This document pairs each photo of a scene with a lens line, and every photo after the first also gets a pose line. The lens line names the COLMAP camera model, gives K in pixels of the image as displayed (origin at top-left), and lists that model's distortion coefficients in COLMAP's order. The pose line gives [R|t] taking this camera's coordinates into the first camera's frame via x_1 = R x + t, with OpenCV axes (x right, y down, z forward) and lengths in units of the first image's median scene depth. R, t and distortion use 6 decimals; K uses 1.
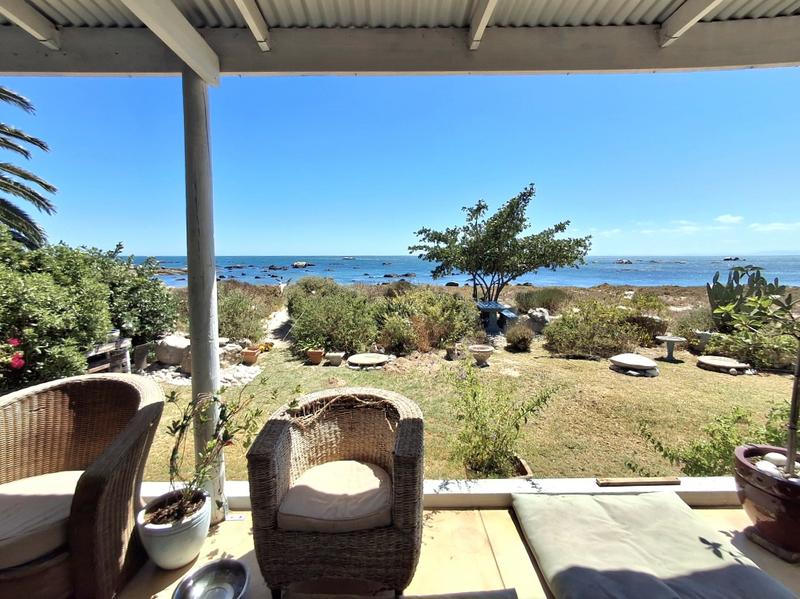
lens RADIAL K [[378.1, 0, 410.5], [0, 378.1, 297.6], [0, 0, 1]] dist [-0.003431, -0.000357]
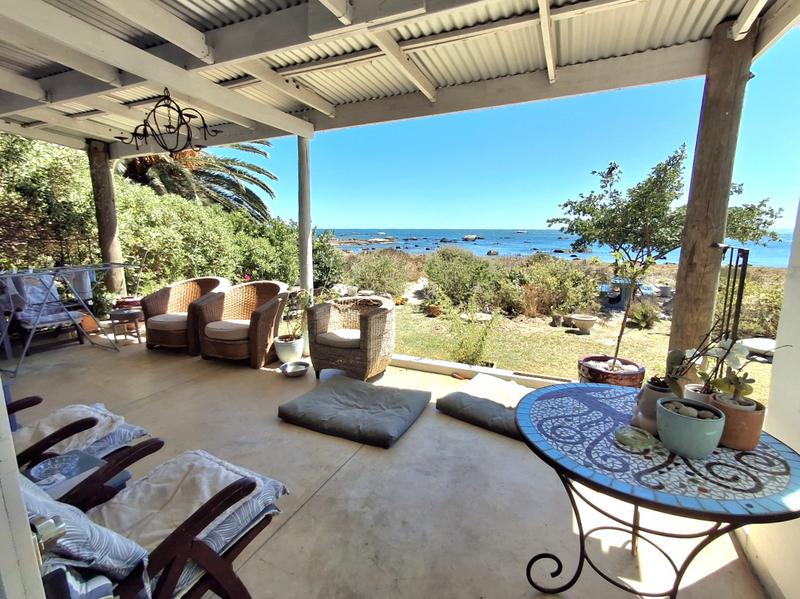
lens RADIAL K [[388.4, 0, 412.8], [0, 388.4, 300.0], [0, 0, 1]] dist [0.004670, 0.001047]
pose [[0.905204, 0.077304, -0.417887, 0.202205], [-0.047834, 0.995602, 0.080557, 0.024084], [0.422277, -0.052931, 0.904920, -0.154453]]
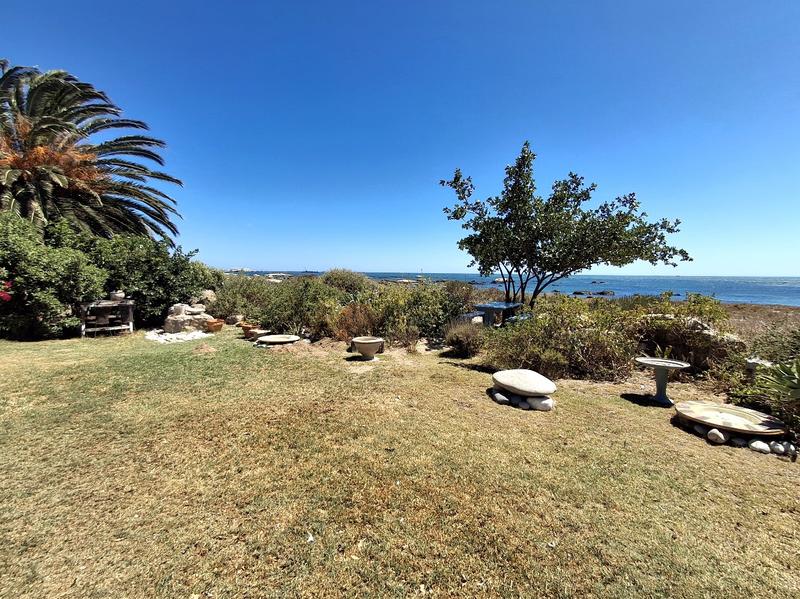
lens RADIAL K [[371.1, 0, 412.4], [0, 371.1, 300.0], [0, 0, 1]] dist [0.000364, 0.000054]
pose [[0.840410, 0.047277, -0.539885, 0.712391], [-0.071087, 0.997197, -0.023334, 0.057942], [0.537269, 0.057989, 0.841415, 0.357656]]
